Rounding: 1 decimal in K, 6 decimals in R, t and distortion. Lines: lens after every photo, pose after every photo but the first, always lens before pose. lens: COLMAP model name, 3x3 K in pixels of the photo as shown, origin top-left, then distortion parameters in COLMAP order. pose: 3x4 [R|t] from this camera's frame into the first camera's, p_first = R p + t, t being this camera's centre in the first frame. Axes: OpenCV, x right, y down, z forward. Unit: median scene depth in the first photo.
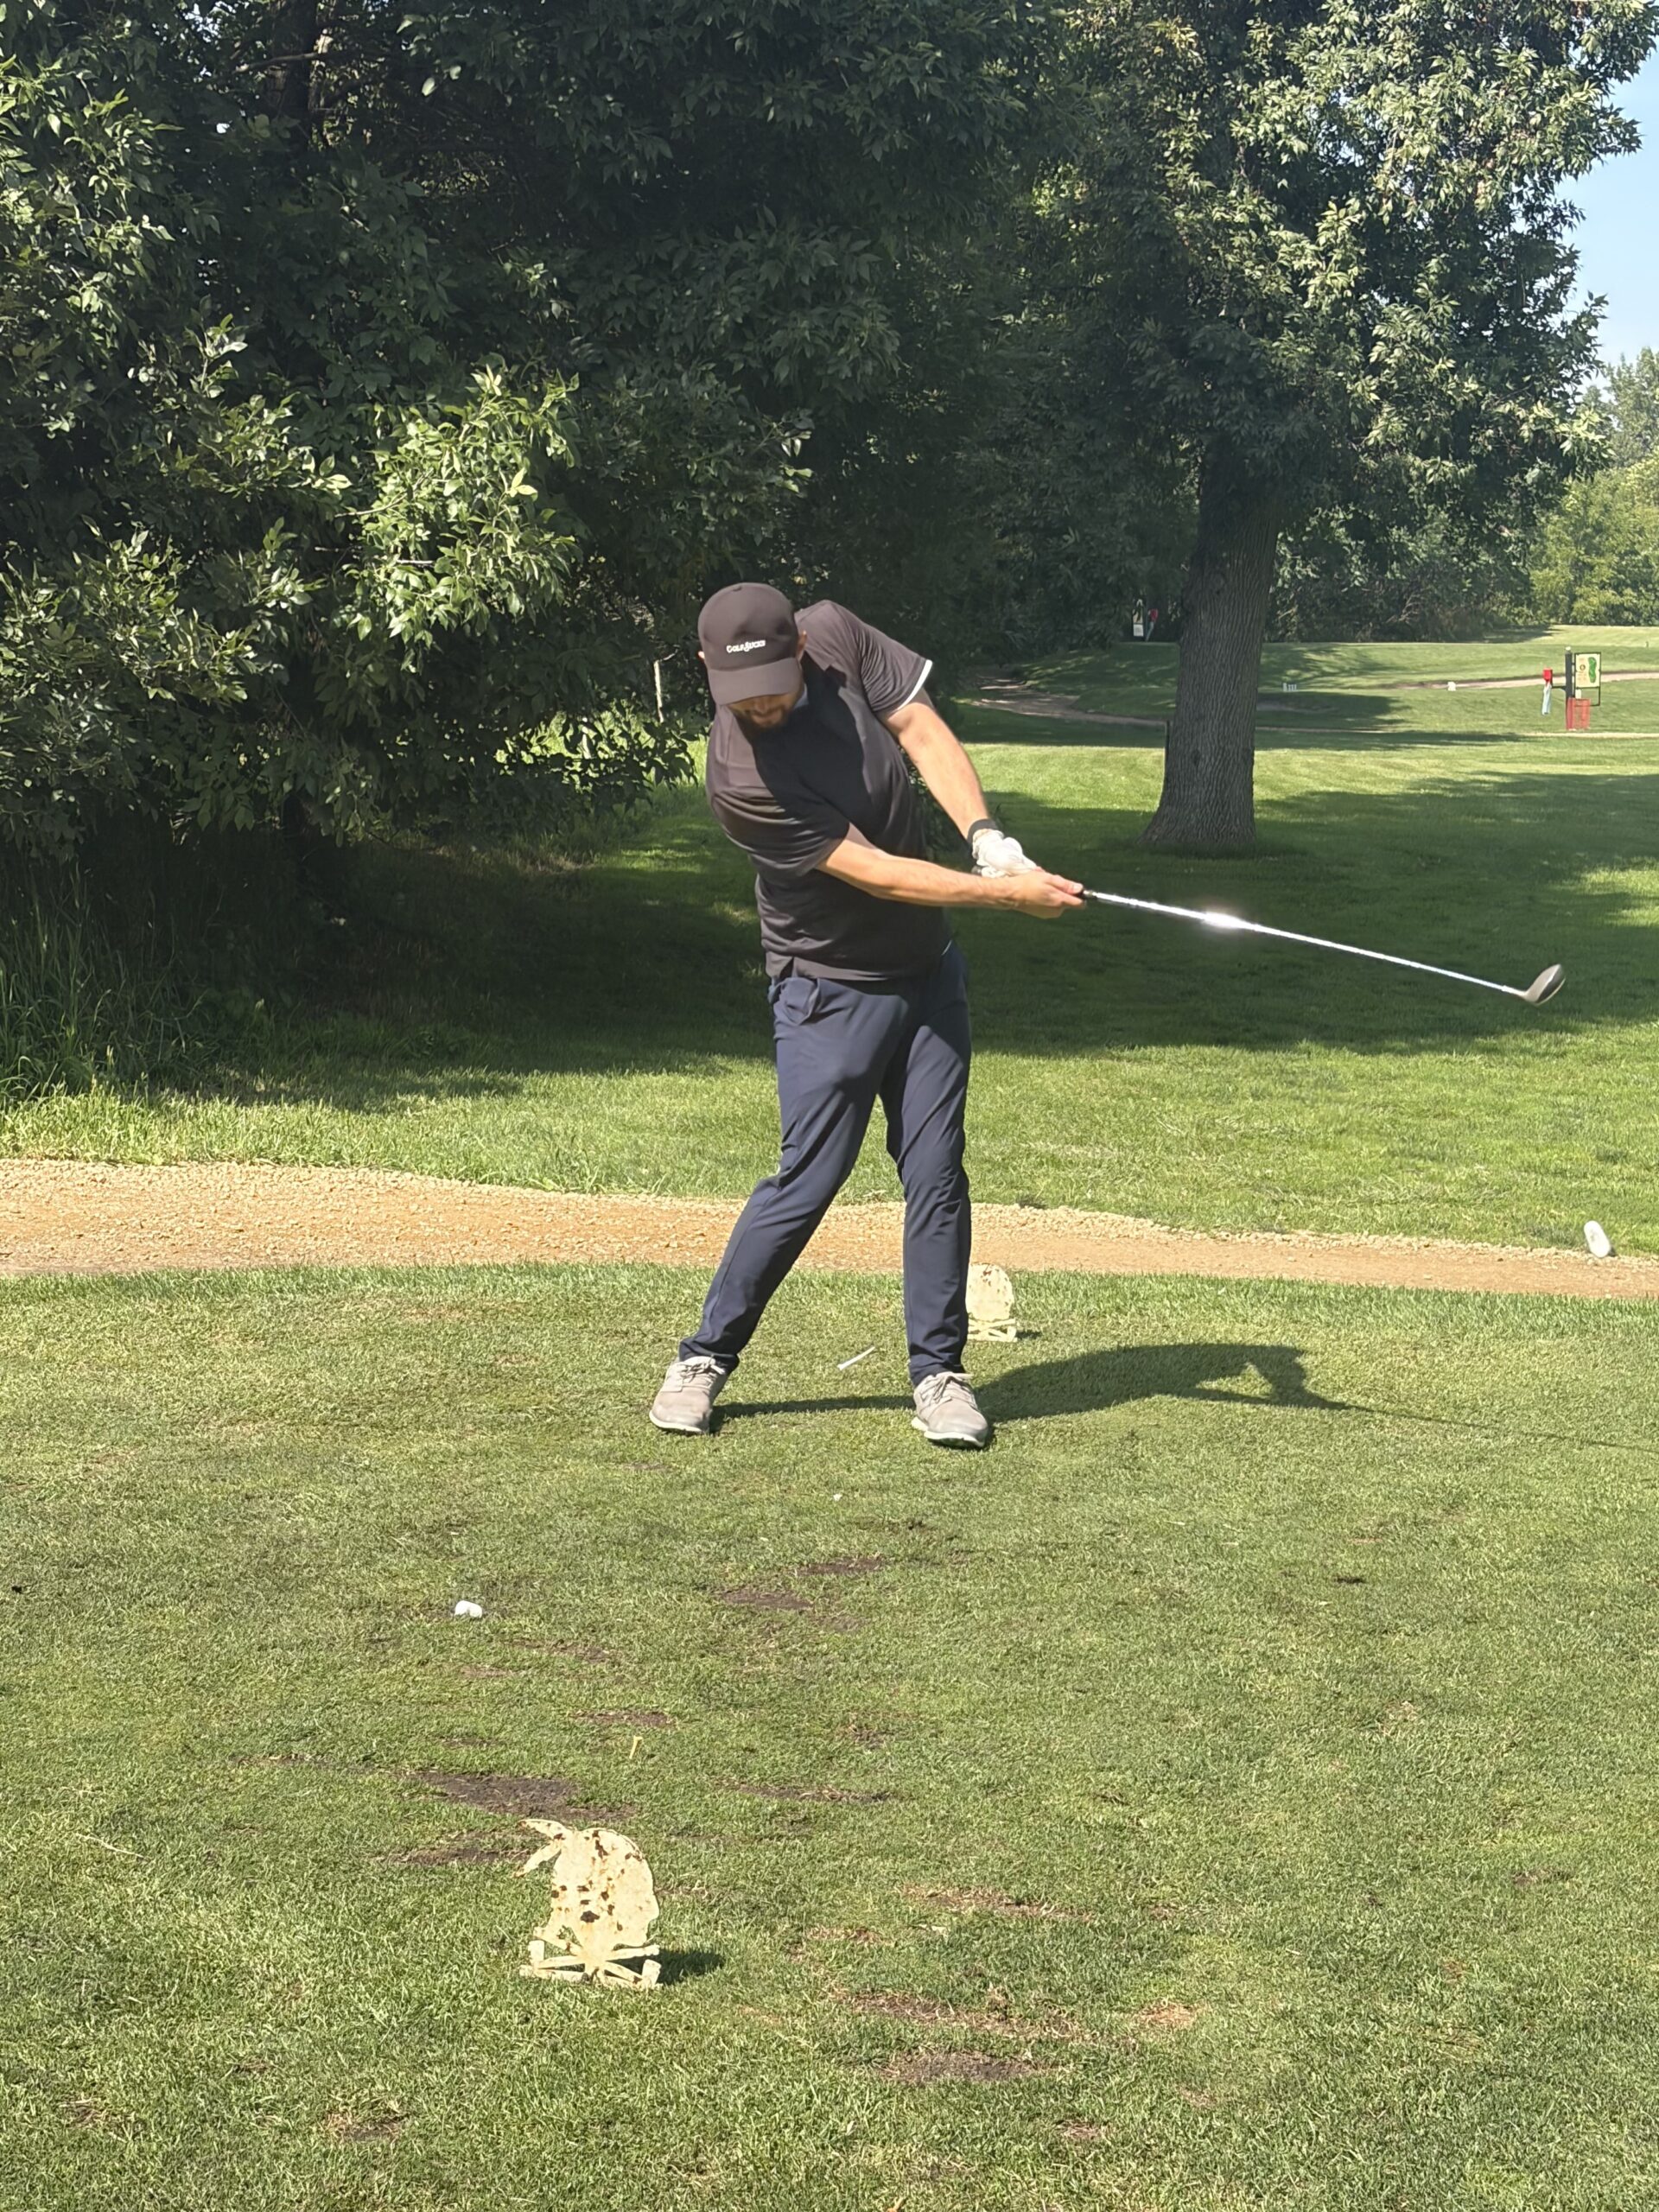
lens RADIAL K [[3727.4, 0, 820.0], [0, 3727.4, 1126.1], [0, 0, 1]] dist [0.192683, -0.770652]
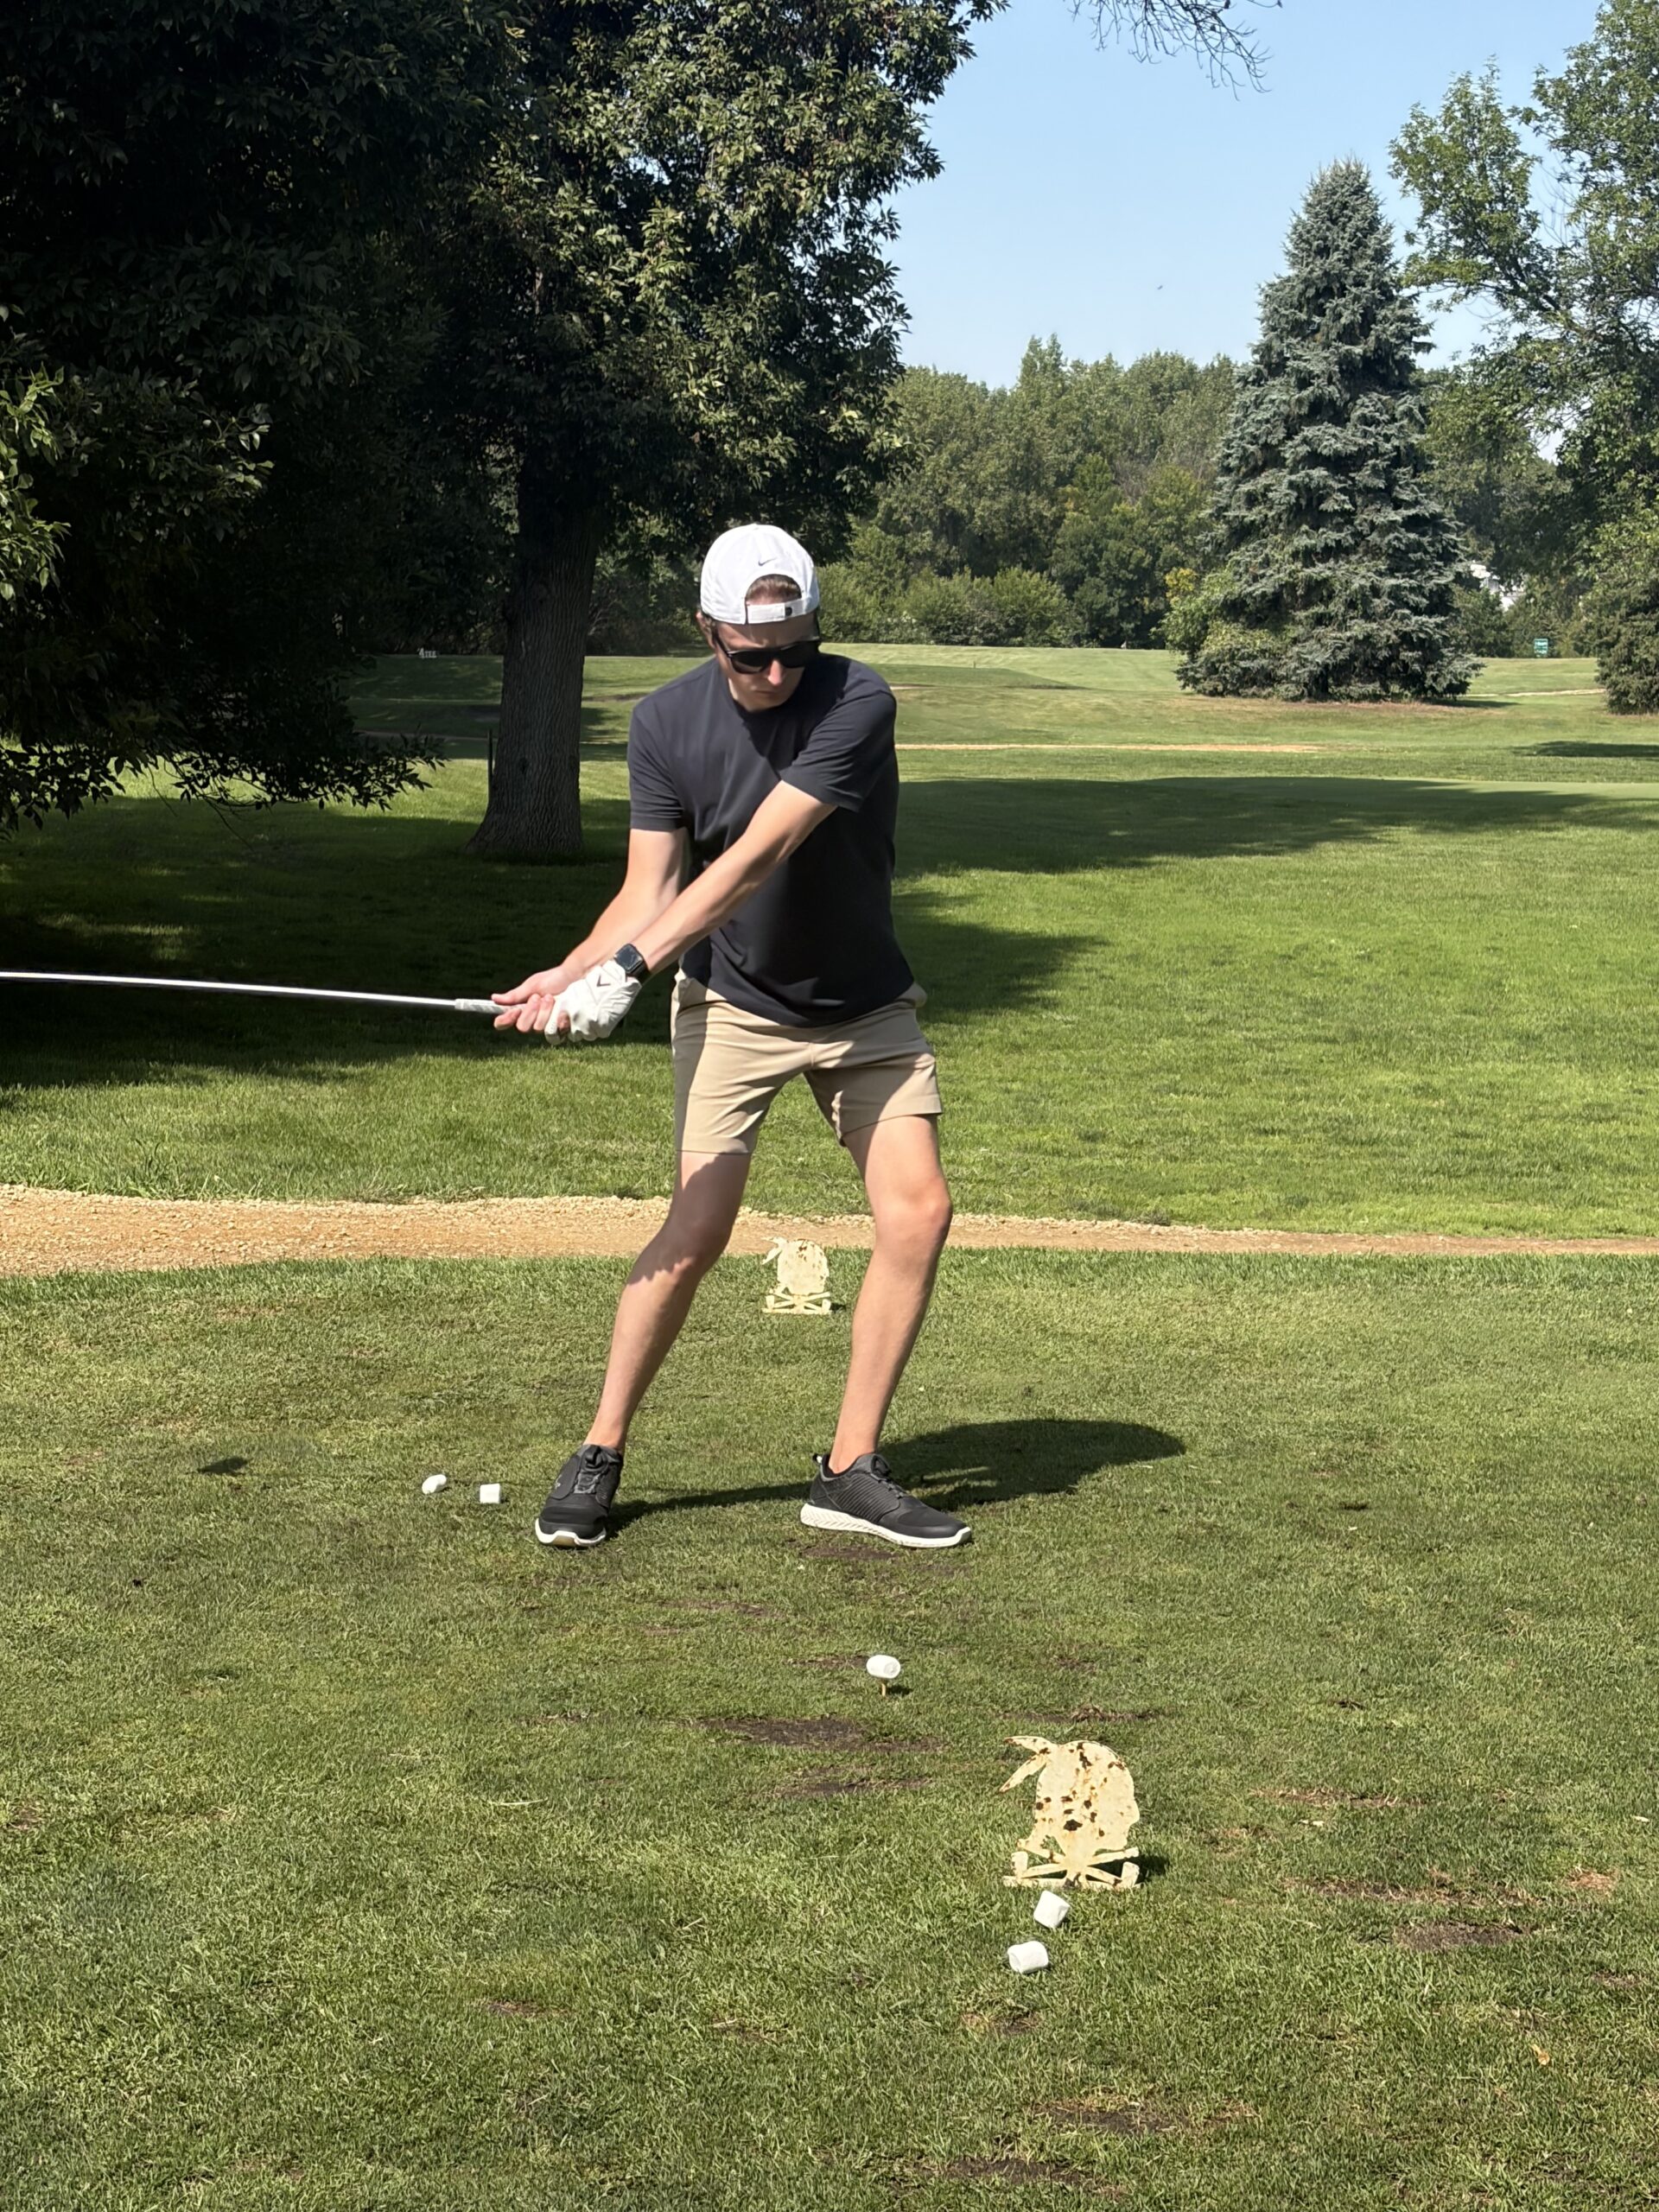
lens RADIAL K [[3736.5, 0, 836.5], [0, 3736.5, 1113.1], [0, 0, 1]] dist [0.279660, -1.278629]
pose [[0.975001, -0.029678, 0.220208, -0.221161], [0.031246, 0.999505, -0.003639, 0.007686], [-0.219991, 0.010429, 0.975446, -0.013323]]
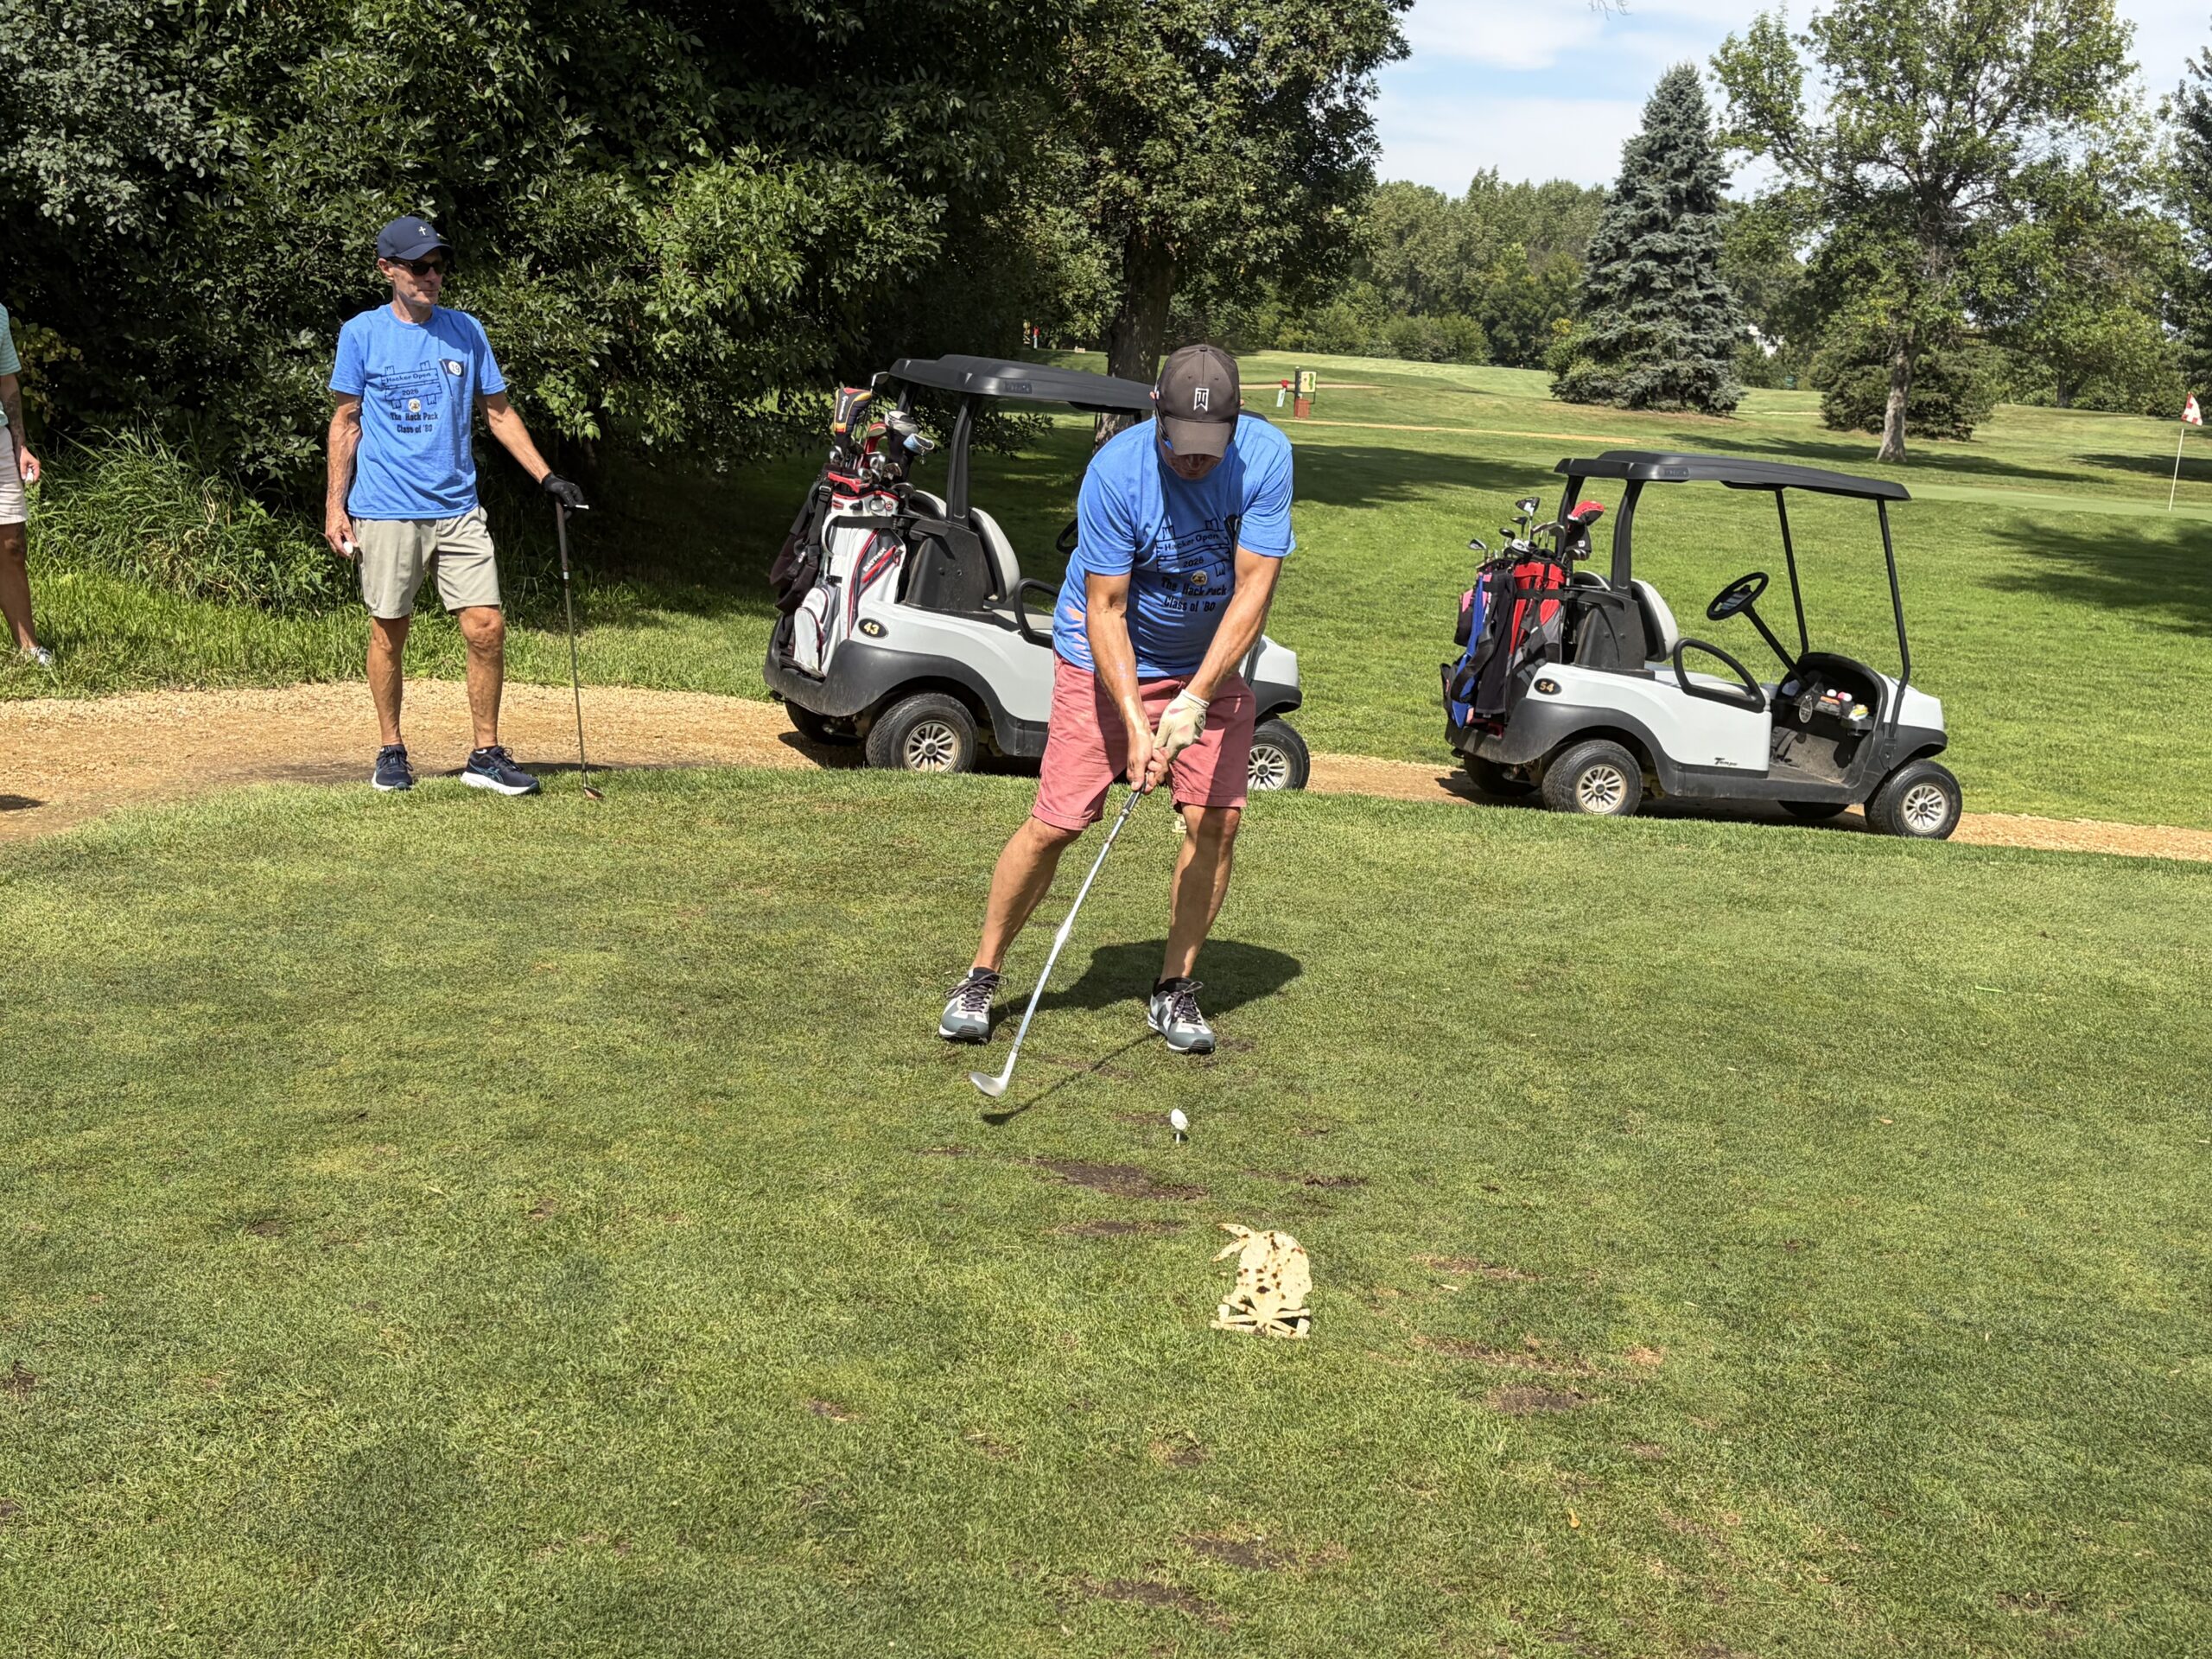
lens RADIAL K [[2281.4, 0, 1100.1], [0, 2281.4, 832.8], [0, 0, 1]] dist [0.203561, -0.691279]
pose [[0.991161, 0.025364, 0.130217, -0.153480], [-0.035919, 0.996199, 0.079357, -0.022108], [-0.127709, -0.083332, 0.988305, 0.086565]]
